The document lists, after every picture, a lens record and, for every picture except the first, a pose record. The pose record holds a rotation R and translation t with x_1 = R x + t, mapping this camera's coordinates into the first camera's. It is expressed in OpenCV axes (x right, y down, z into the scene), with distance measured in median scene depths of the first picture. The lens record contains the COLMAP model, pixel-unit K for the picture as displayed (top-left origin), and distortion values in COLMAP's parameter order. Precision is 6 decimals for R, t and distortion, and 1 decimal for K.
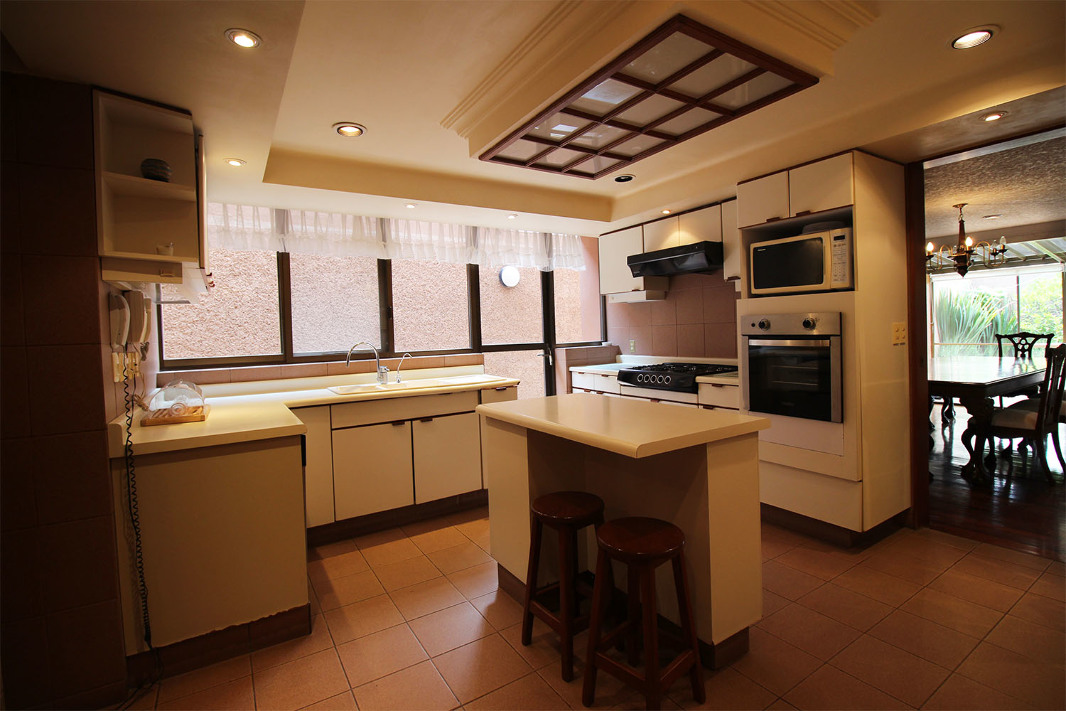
lens RADIAL K [[492.4, 0, 534.4], [0, 492.4, 350.2], [0, 0, 1]] dist [-0.019364, -0.000831]
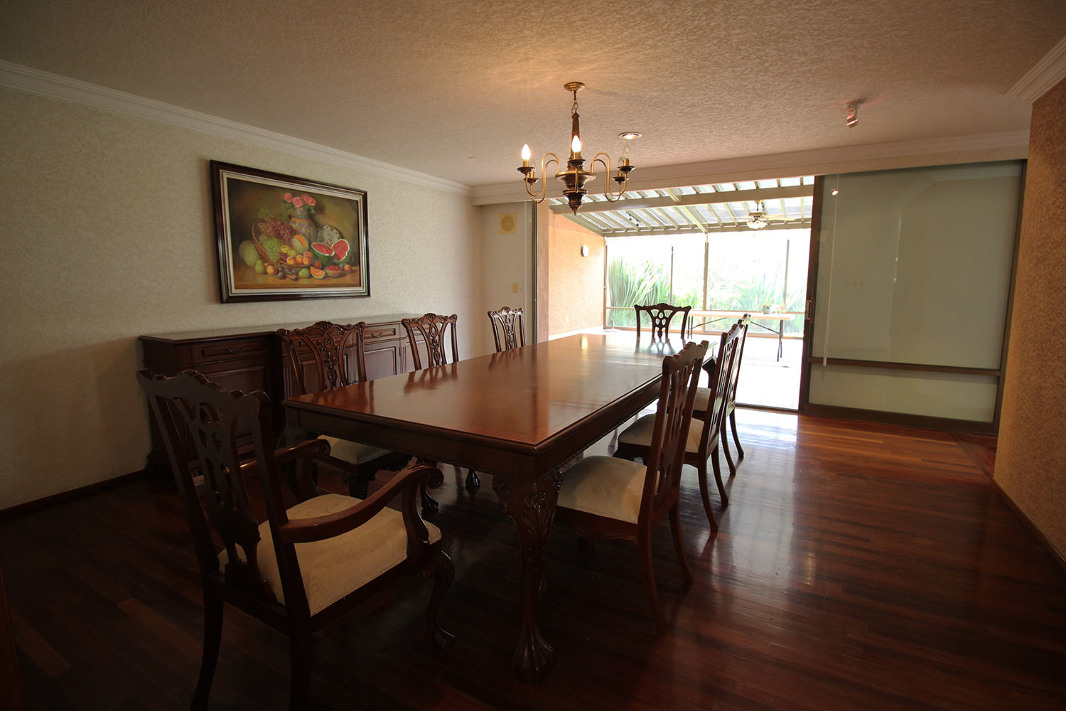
lens RADIAL K [[492.4, 0, 532.4], [0, 492.4, 351.7], [0, 0, 1]] dist [-0.019364, -0.000831]
pose [[0.878828, -0.026551, 0.476399, 0.438472], [-0.020365, 0.995453, 0.093048, -0.028627], [-0.476704, -0.091475, 0.874292, 0.385862]]
